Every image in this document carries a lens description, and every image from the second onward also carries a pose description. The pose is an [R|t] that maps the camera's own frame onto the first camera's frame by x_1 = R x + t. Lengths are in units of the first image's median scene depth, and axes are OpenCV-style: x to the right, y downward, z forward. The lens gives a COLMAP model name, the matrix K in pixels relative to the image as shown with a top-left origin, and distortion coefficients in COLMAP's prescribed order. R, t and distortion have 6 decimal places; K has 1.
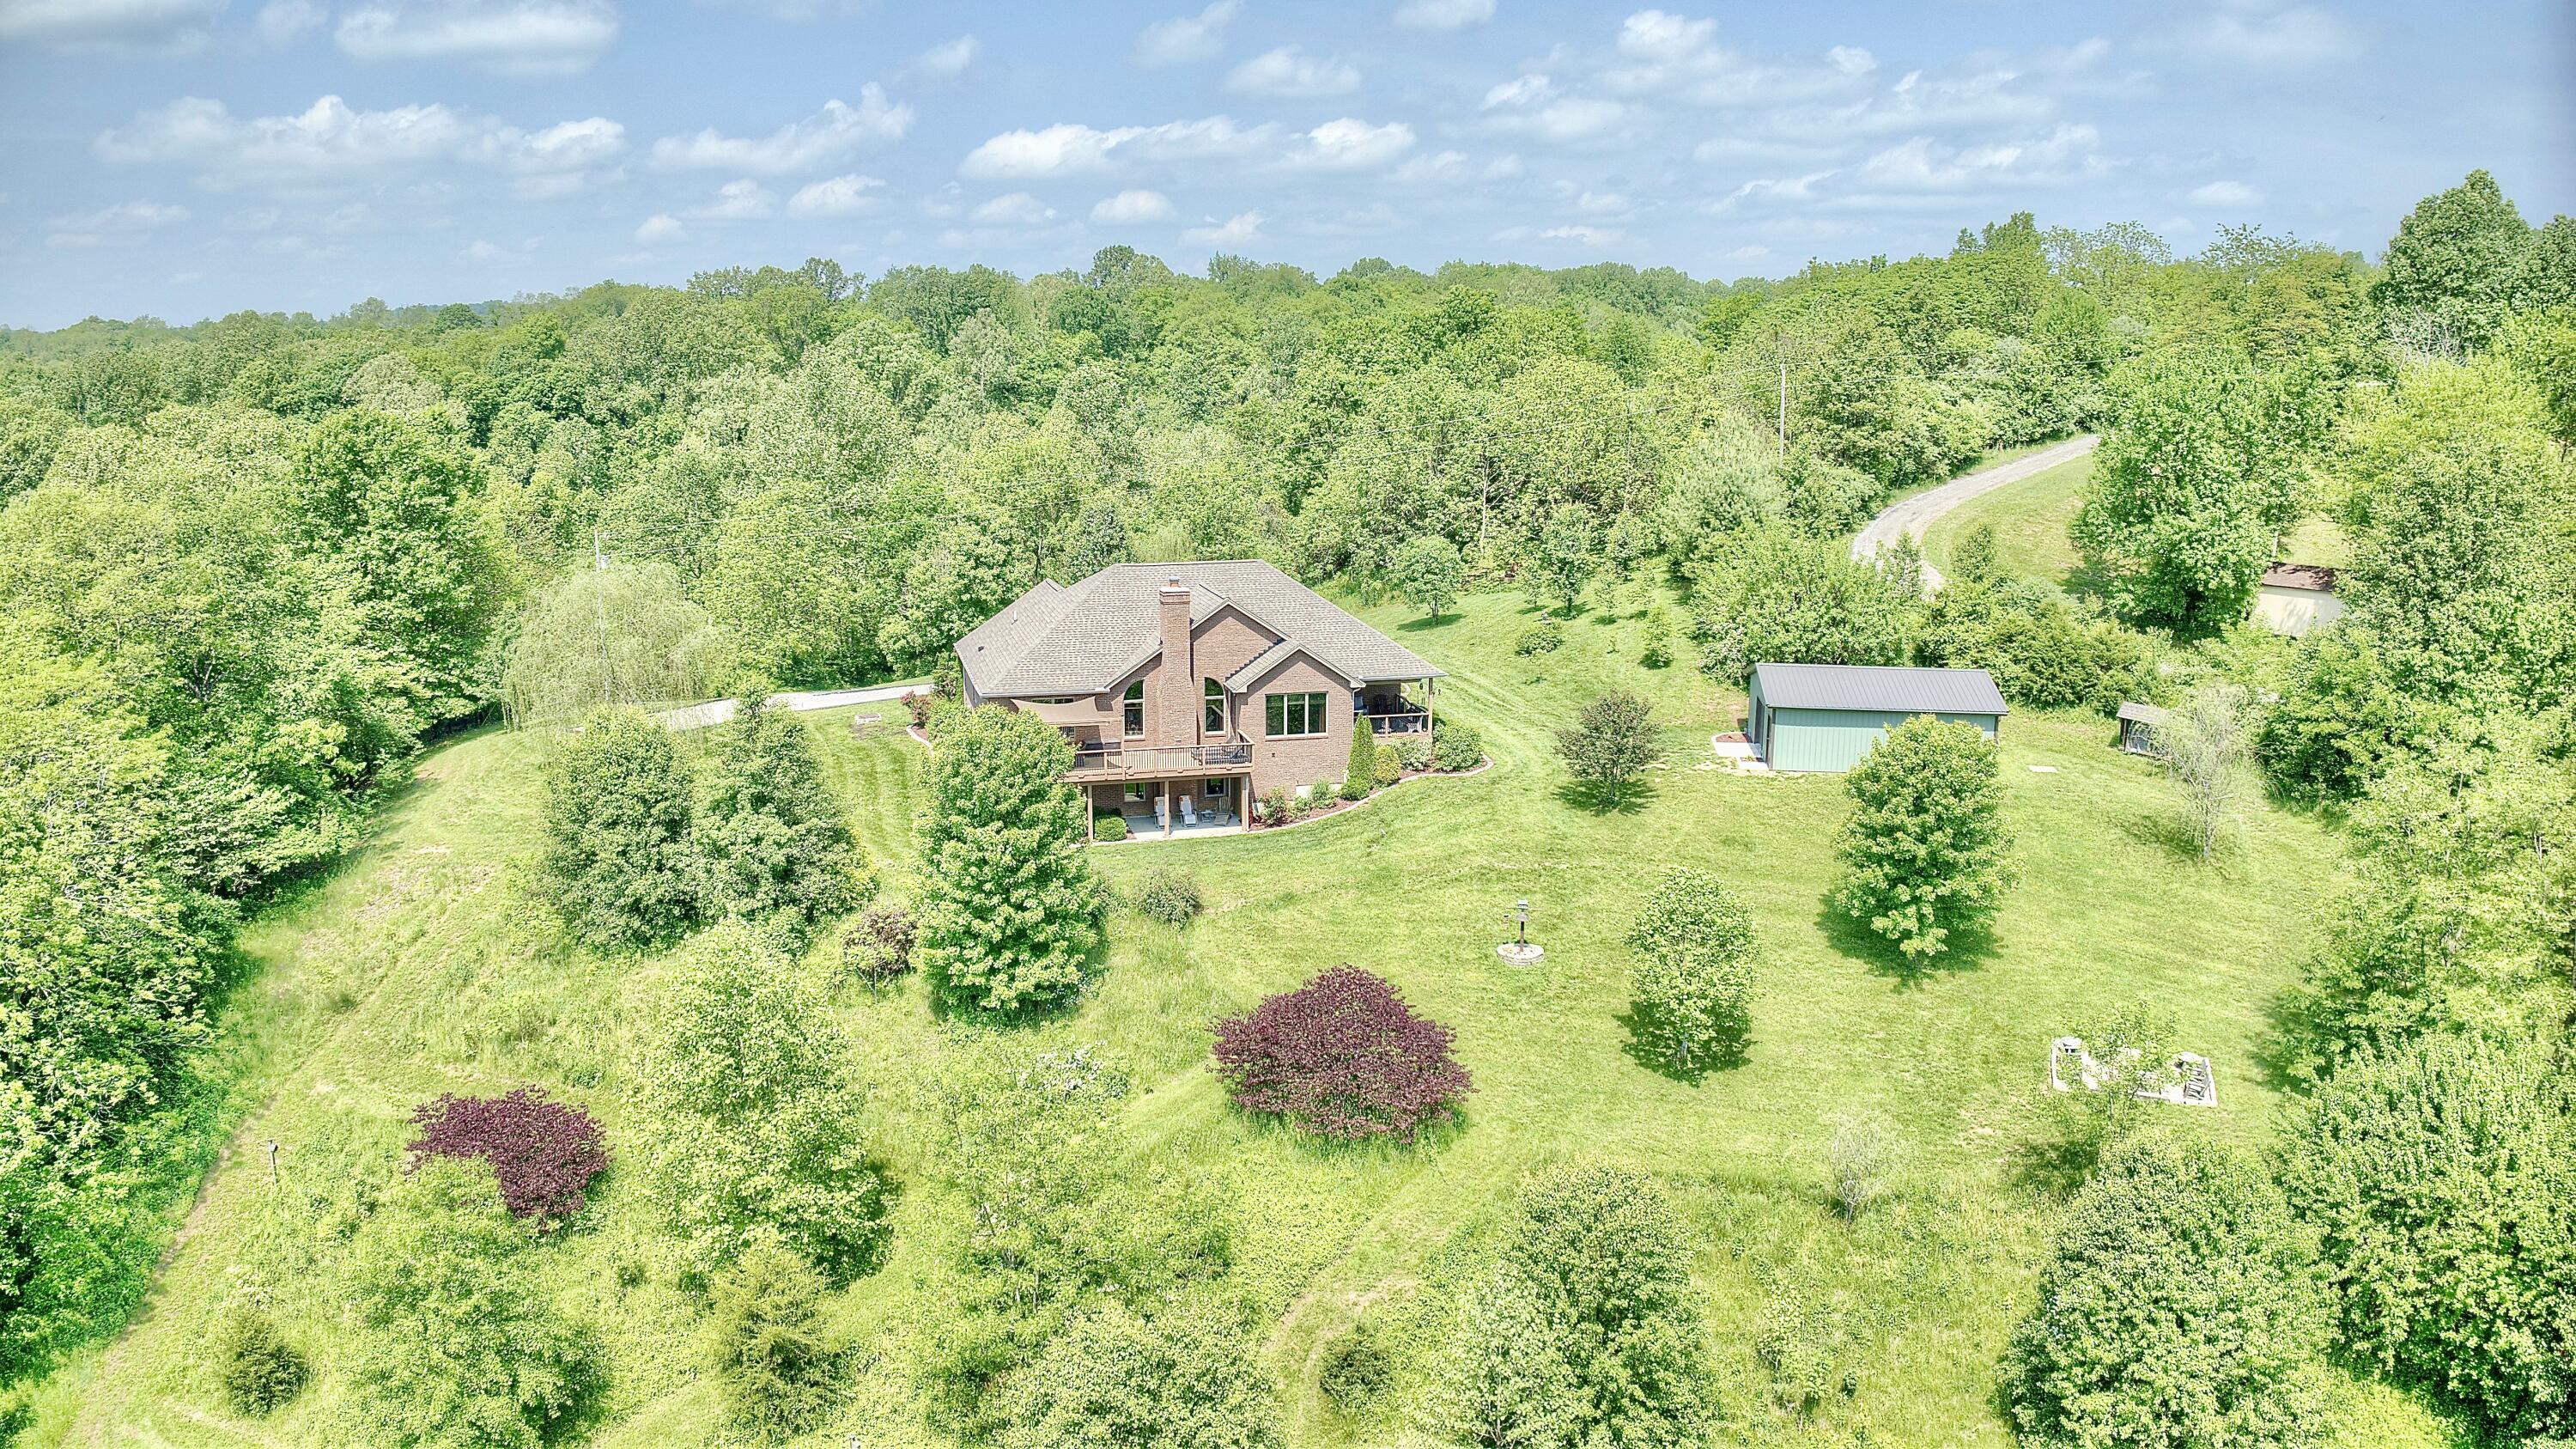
lens RADIAL K [[1819.3, 0, 1287.5], [0, 1819.3, 714.2], [0, 0, 1]] dist [-0.097369, -0.022126]
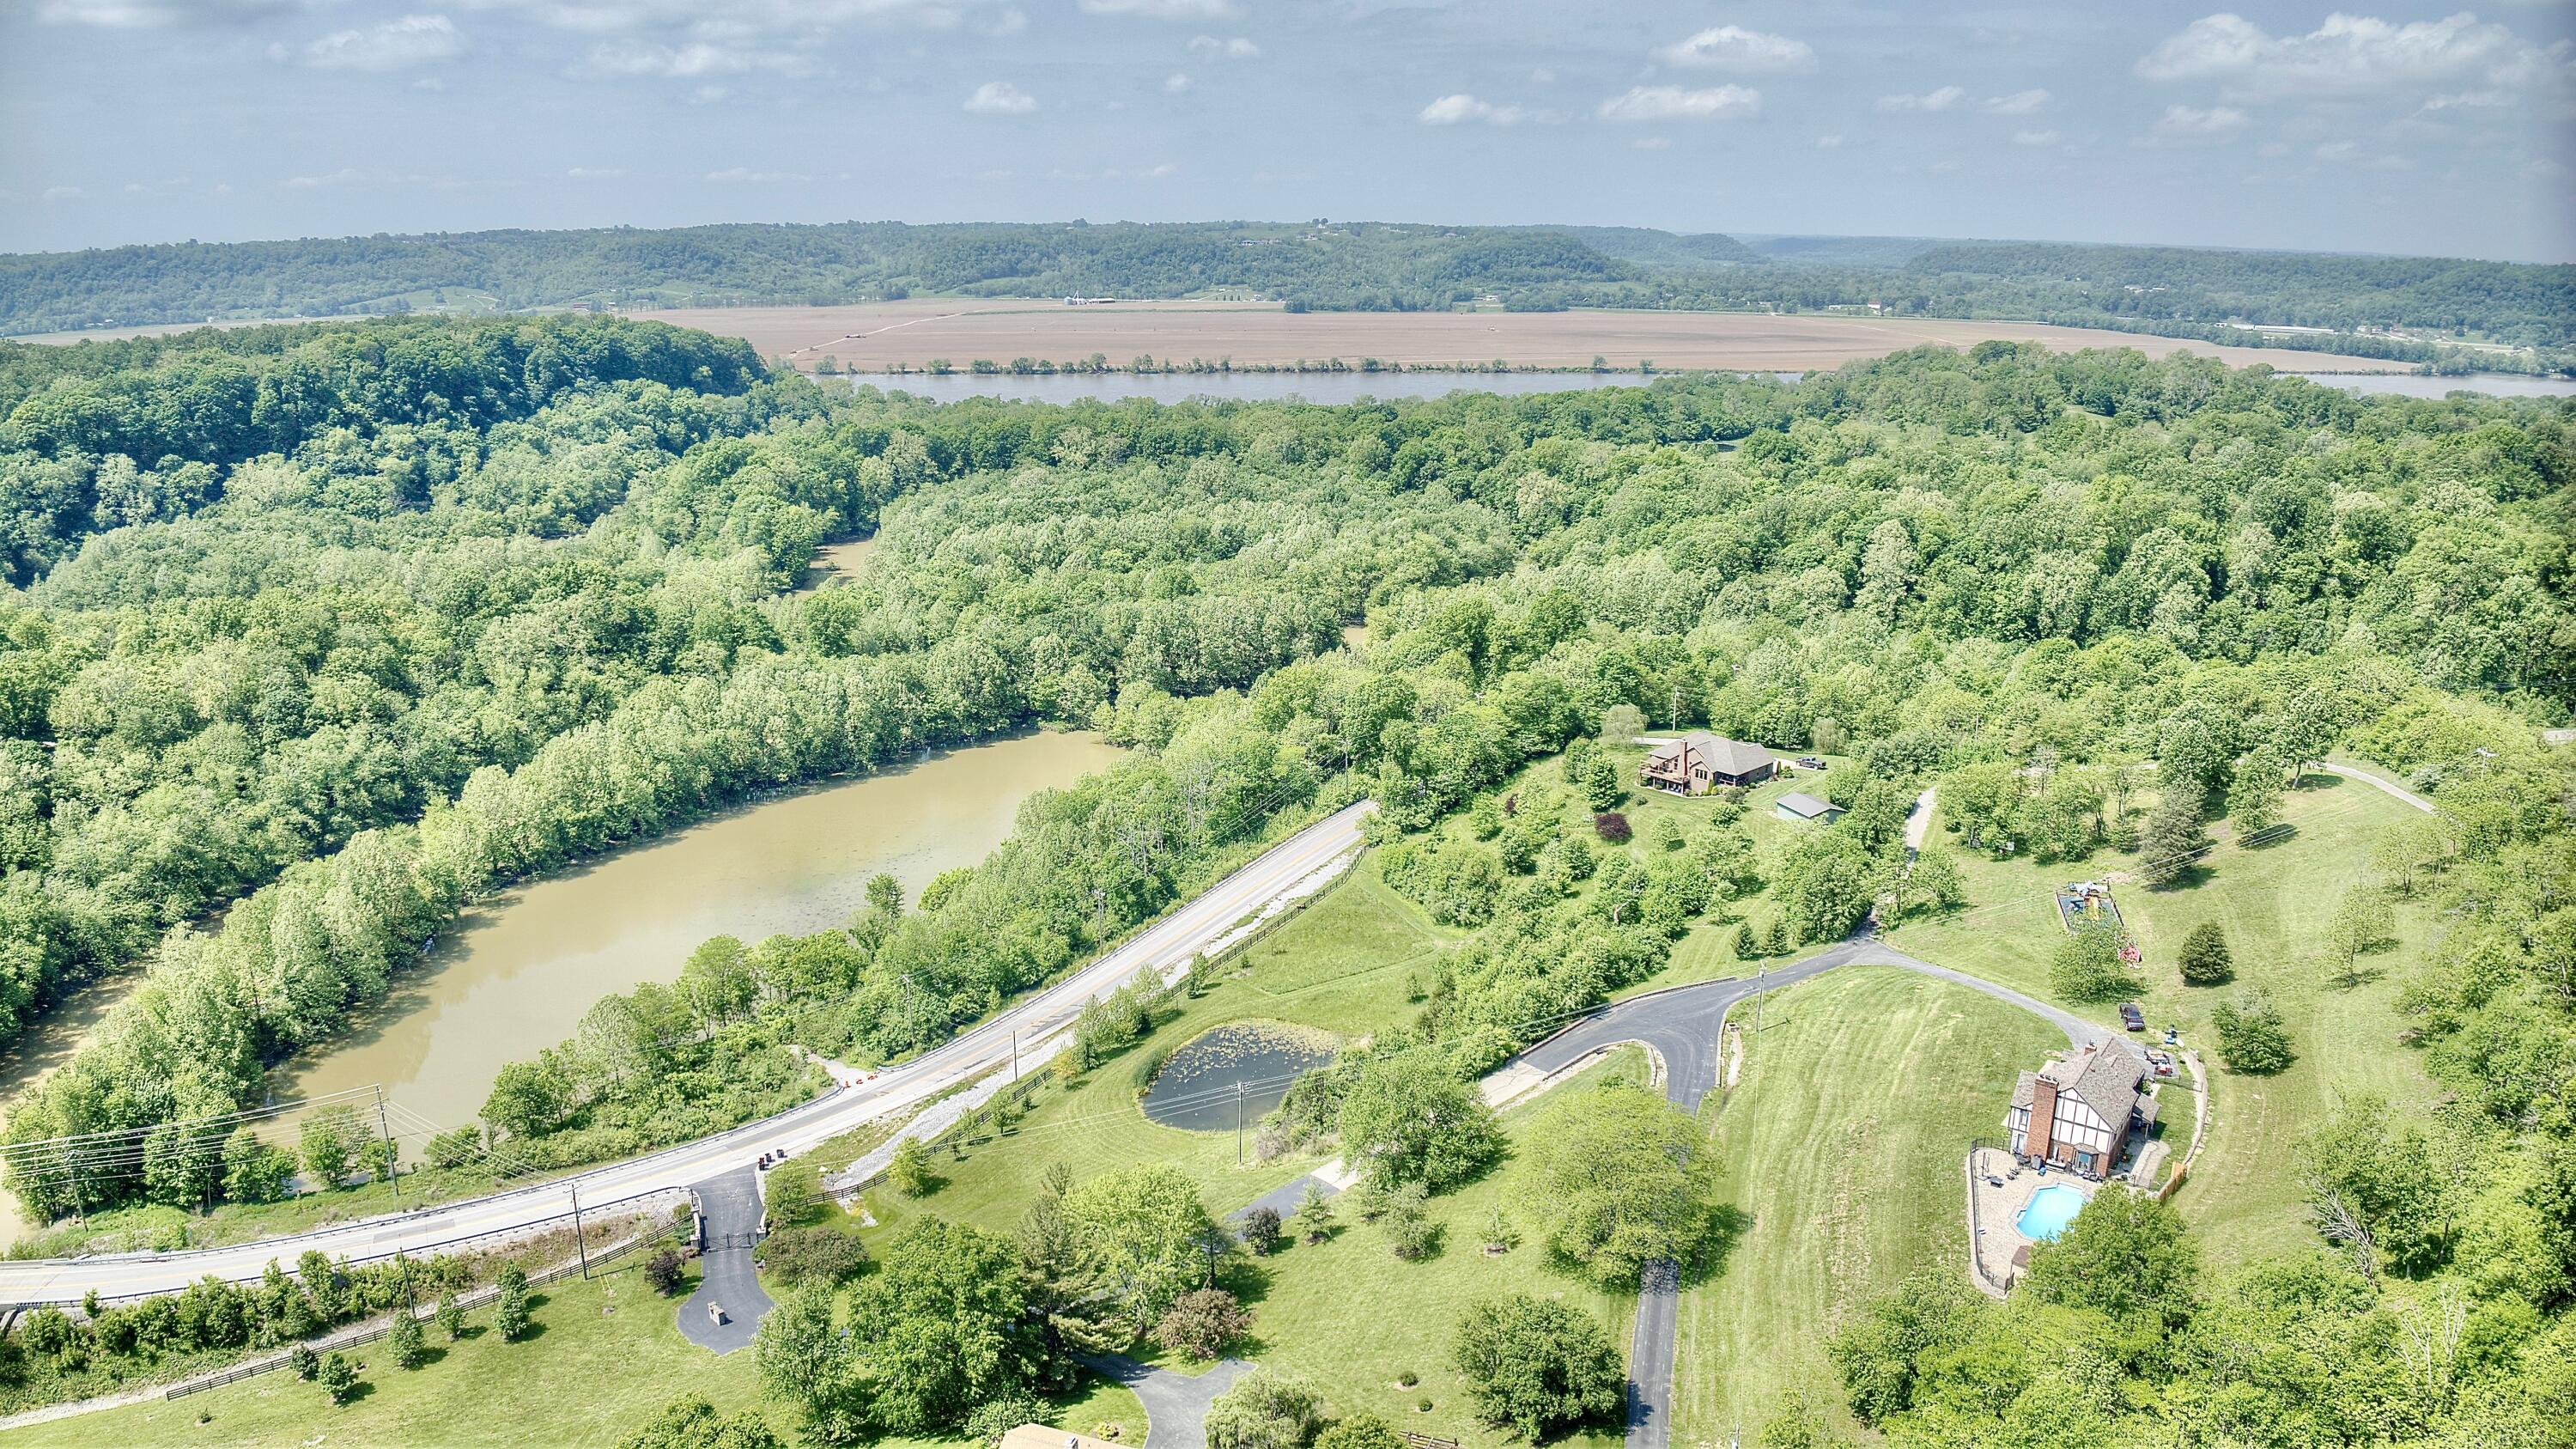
lens RADIAL K [[1819.3, 0, 1287.5], [0, 1819.3, 714.2], [0, 0, 1]] dist [-0.097369, -0.022126]
pose [[0.485382, 0.225747, -0.844655, 3.116079], [-0.176911, 0.971466, 0.157977, -0.641759], [0.856216, 0.072750, 0.511469, -2.080994]]
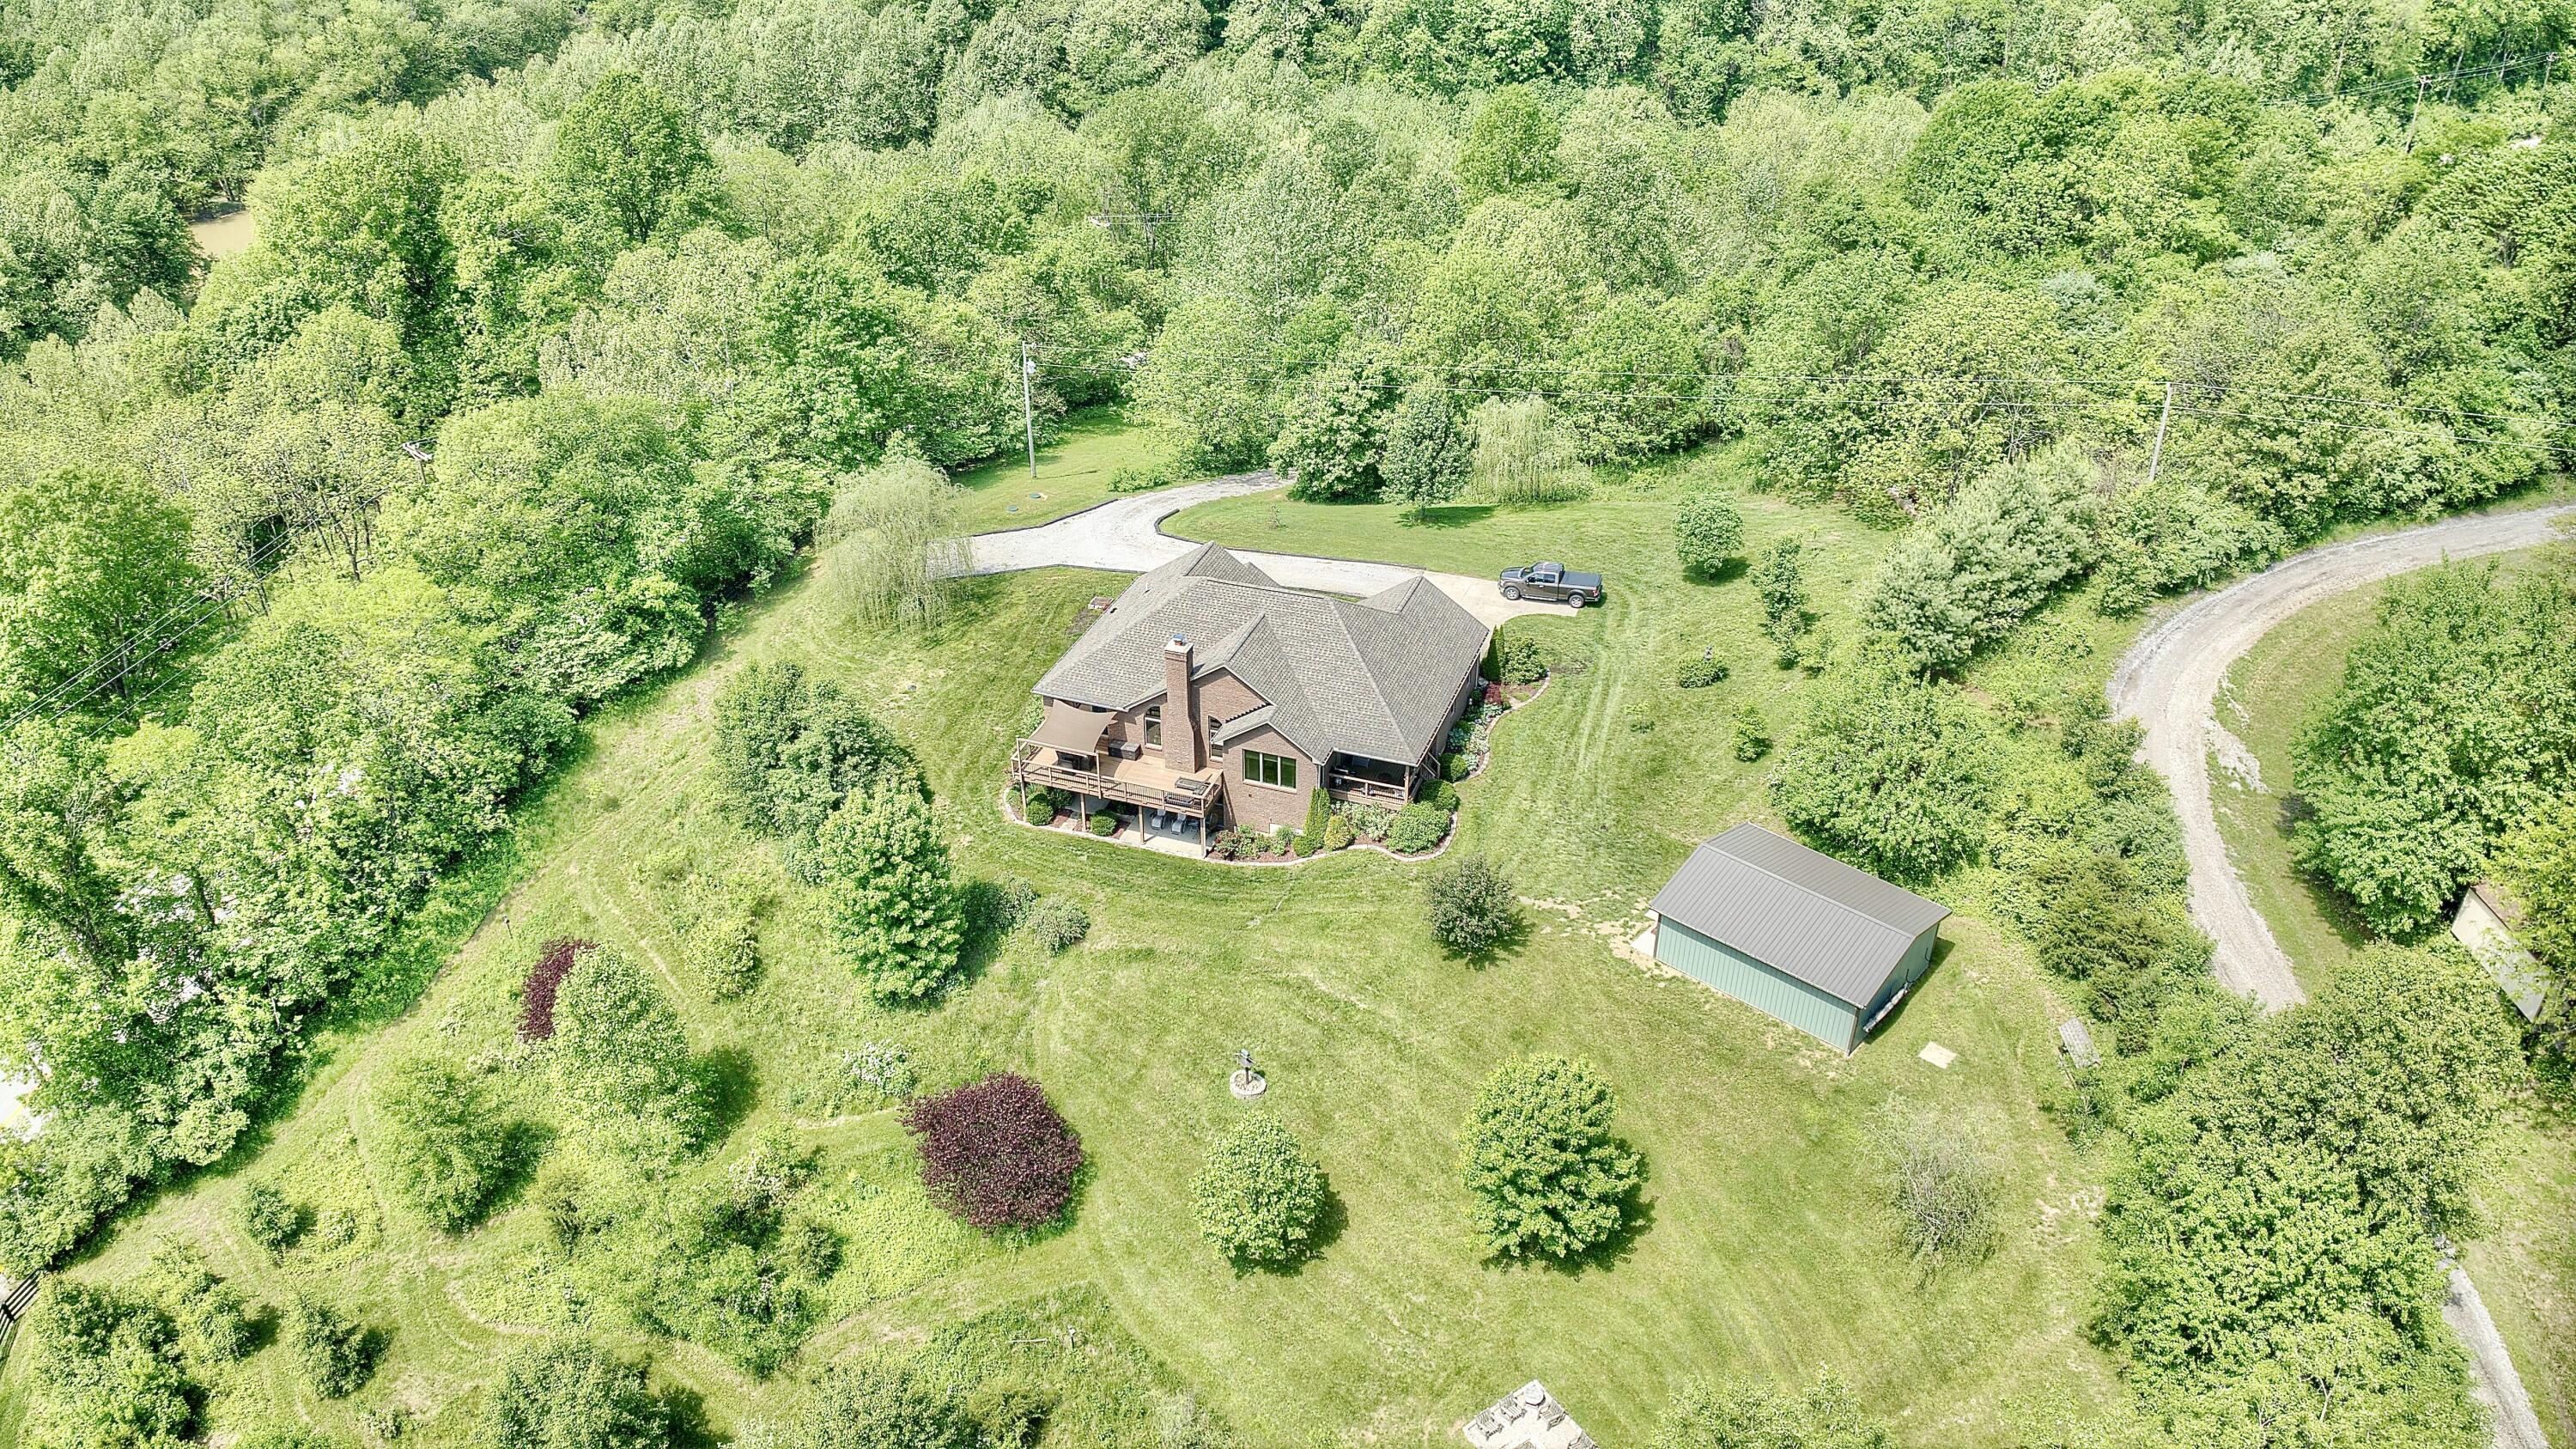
lens RADIAL K [[1819.3, 0, 1287.5], [0, 1819.3, 714.2], [0, 0, 1]] dist [-0.097369, -0.022126]
pose [[0.825655, 0.292260, -0.482574, 0.532485], [-0.112532, 0.923487, 0.366753, -0.433613], [0.552838, -0.248506, 0.795371, 0.101834]]
